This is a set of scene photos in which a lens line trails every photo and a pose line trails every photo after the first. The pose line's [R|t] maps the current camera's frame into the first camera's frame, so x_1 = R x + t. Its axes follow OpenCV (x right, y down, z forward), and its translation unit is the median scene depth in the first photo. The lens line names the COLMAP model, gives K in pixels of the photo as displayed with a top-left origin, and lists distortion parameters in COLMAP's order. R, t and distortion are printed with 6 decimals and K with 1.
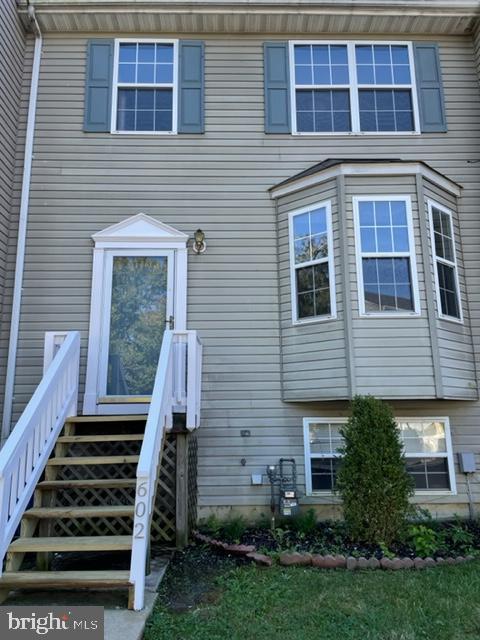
lens RADIAL K [[482.6, 0, 240.0], [0, 482.6, 320.0], [0, 0, 1]] dist [0.120095, -0.157766]
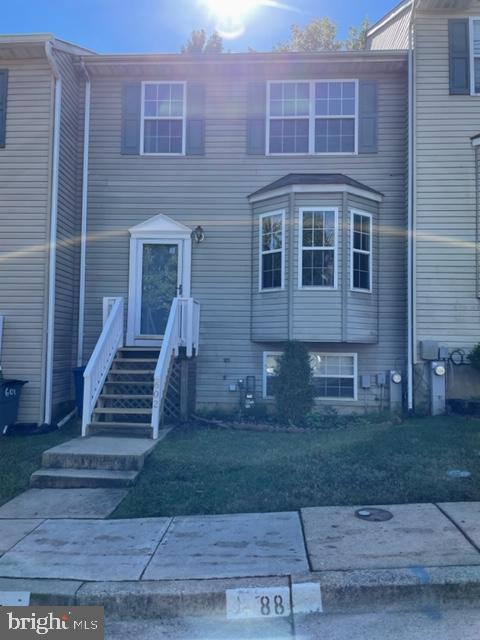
lens RADIAL K [[482.6, 0, 240.0], [0, 482.6, 320.0], [0, 0, 1]] dist [0.120095, -0.157766]
pose [[0.997089, 0.022755, -0.072775, 0.167650], [-0.011913, 0.989201, 0.146080, -0.128839], [0.075313, -0.144788, 0.986592, -0.540154]]
